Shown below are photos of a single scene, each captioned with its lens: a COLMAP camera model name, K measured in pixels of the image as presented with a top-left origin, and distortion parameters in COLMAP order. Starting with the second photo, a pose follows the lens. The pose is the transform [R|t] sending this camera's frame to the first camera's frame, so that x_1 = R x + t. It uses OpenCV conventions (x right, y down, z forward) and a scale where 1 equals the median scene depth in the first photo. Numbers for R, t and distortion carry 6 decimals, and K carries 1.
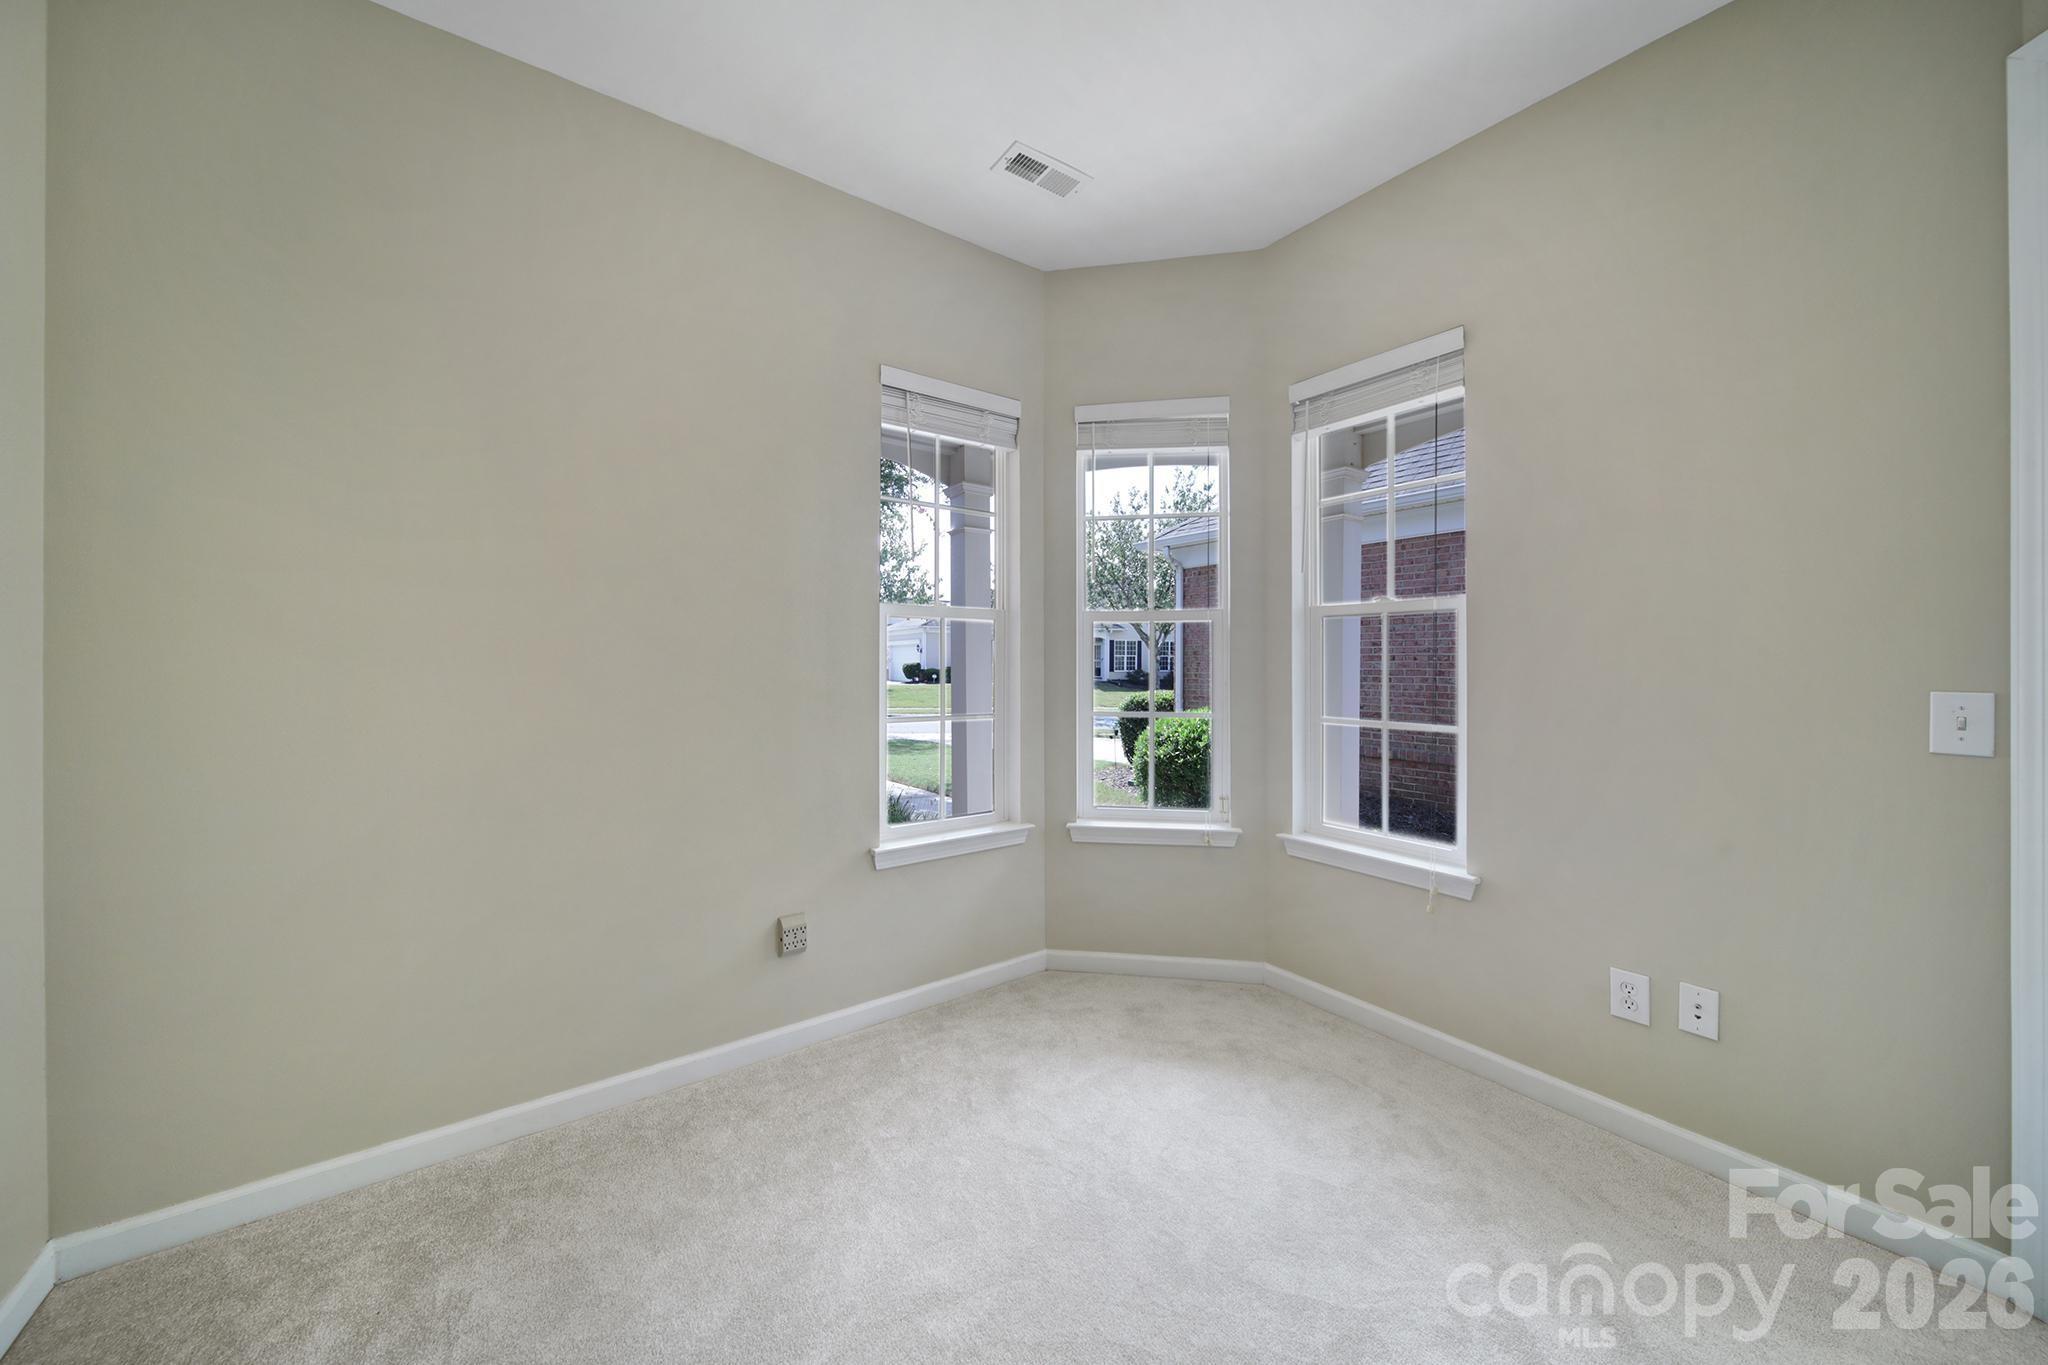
lens RADIAL K [[722.7, 0, 1031.0], [0, 722.7, 661.1], [0, 0, 1]] dist [0.007615, 0.000169]
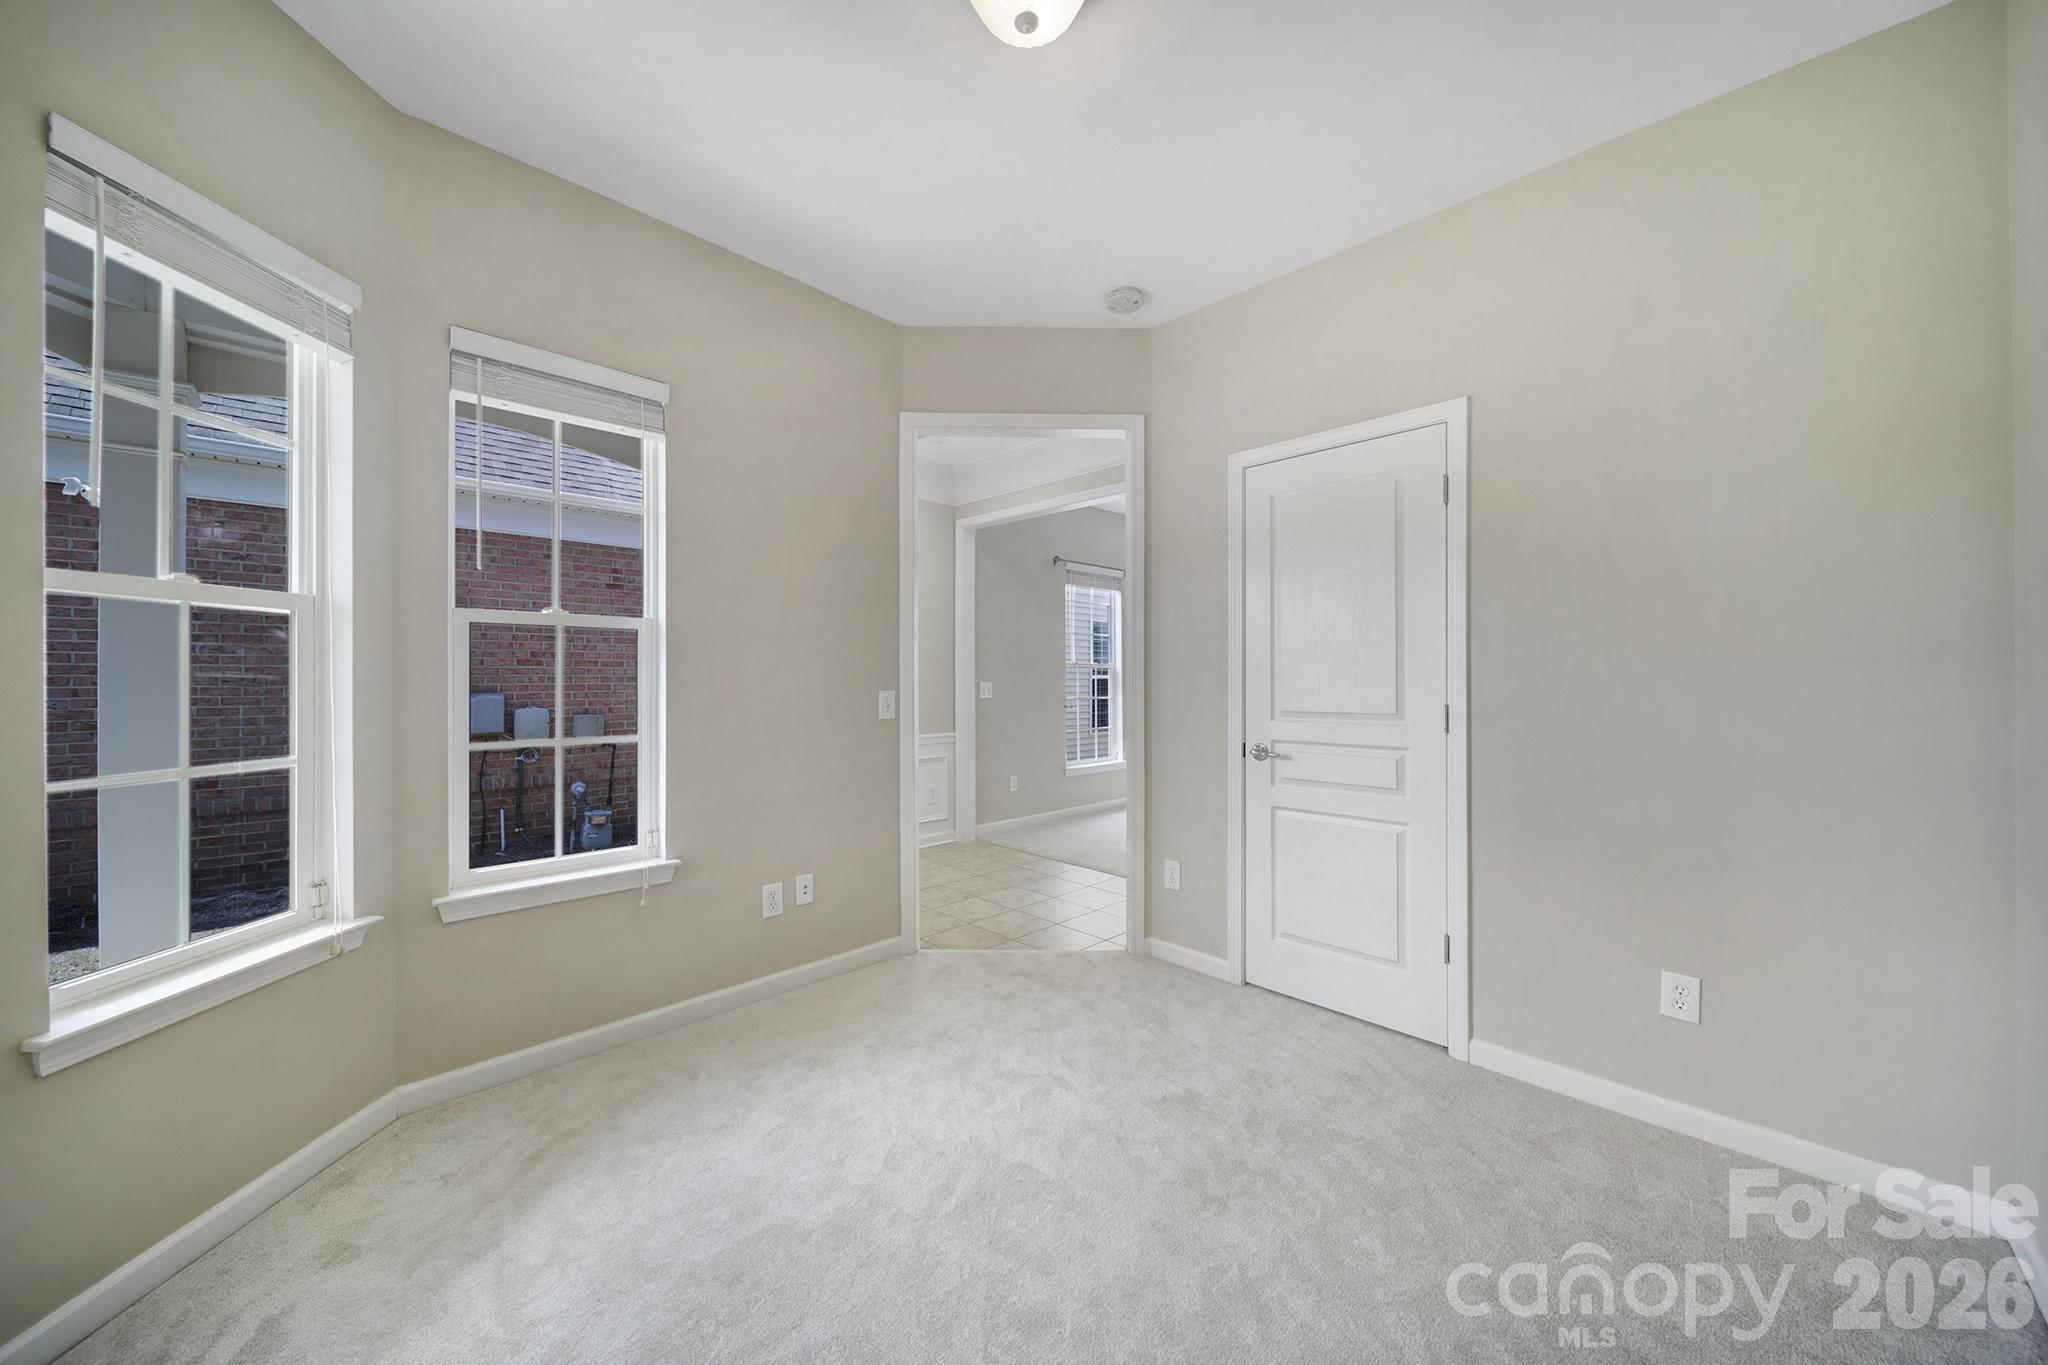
lens RADIAL K [[722.7, 0, 1026.5], [0, 722.7, 683.2], [0, 0, 1]] dist [0.007615, 0.000169]
pose [[-0.148938, -0.008129, 0.988813, -0.590173], [-0.000648, 0.999967, 0.008123, 0.000788], [-0.988846, 0.000569, -0.148939, 0.573725]]
